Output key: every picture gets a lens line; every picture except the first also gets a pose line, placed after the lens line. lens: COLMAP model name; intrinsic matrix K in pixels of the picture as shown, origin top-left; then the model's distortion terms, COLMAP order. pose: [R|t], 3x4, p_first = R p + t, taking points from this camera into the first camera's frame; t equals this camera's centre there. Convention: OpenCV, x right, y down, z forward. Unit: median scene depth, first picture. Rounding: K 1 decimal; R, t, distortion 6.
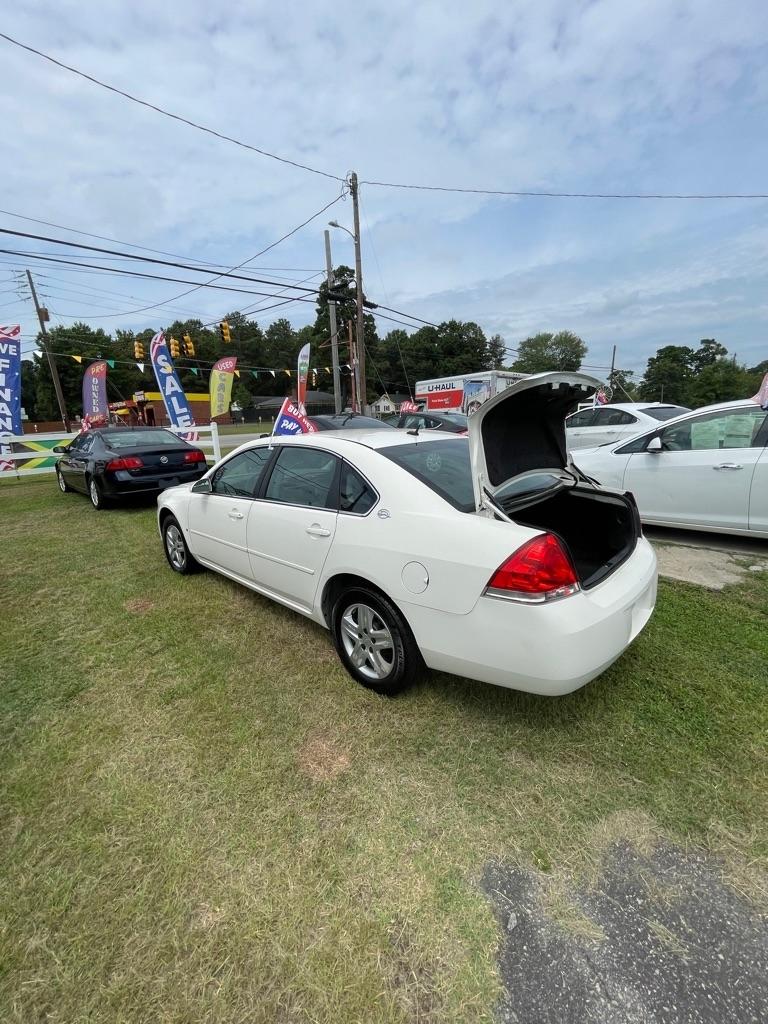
lens RADIAL K [[420.8, 0, 384.0], [0, 420.8, 512.0], [0, 0, 1]] dist [-0.000697, 0.000048]
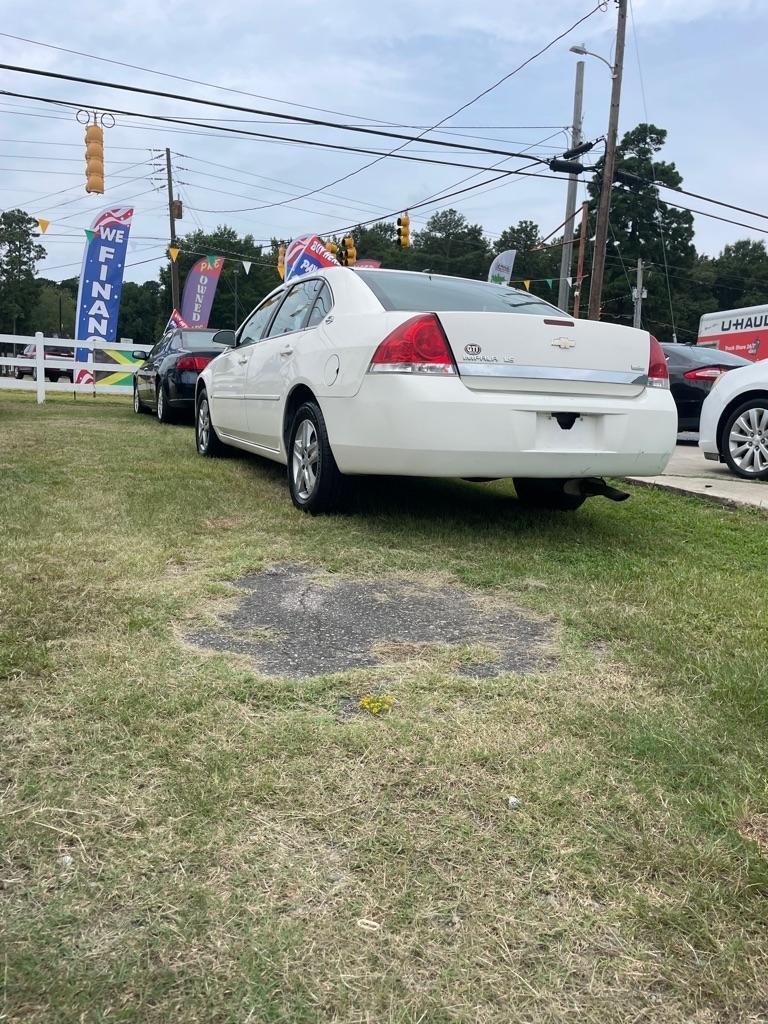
lens RADIAL K [[760.8, 0, 378.1], [0, 760.8, 512.8], [0, 0, 1]] dist [0.060225, -0.067256]
pose [[0.920201, 0.136726, -0.366791, 0.100248], [-0.161838, 0.986068, -0.038450, 0.061006], [0.356424, 0.094743, 0.929508, -0.071670]]
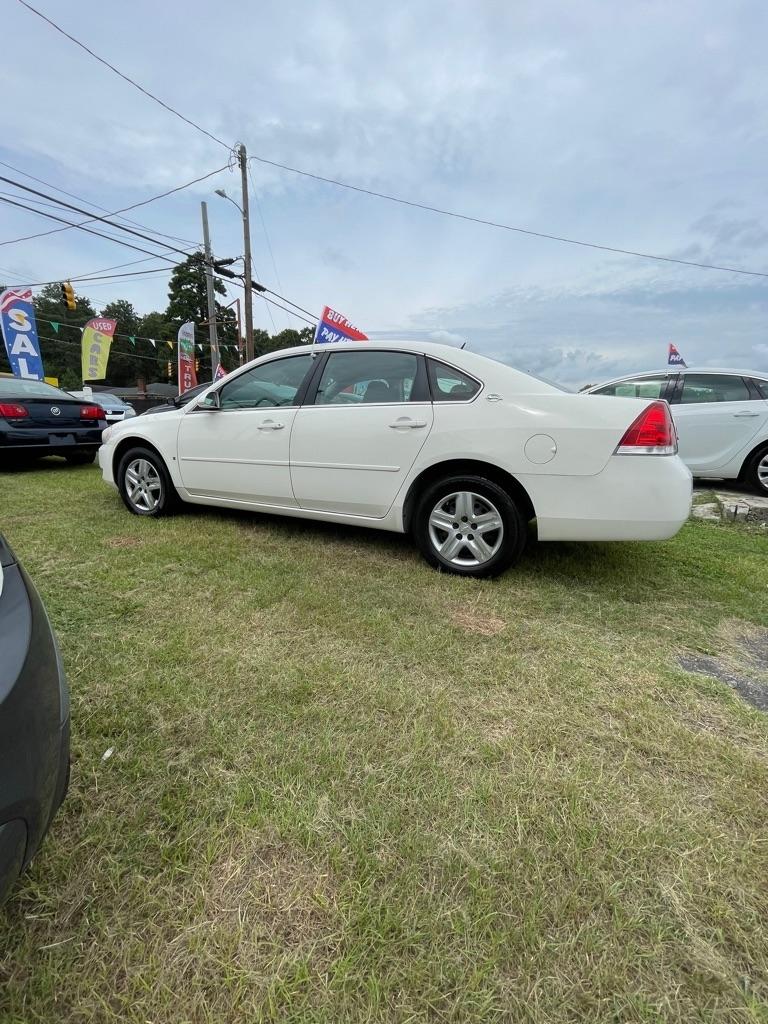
lens RADIAL K [[415.0, 0, 384.0], [0, 415.0, 512.0], [0, 0, 1]] dist [-0.001086, 0.000205]
pose [[0.946647, -0.013578, 0.321986, -0.071662], [0.017211, 0.999816, -0.008440, 0.035227], [-0.321812, 0.013532, 0.946707, 0.014412]]
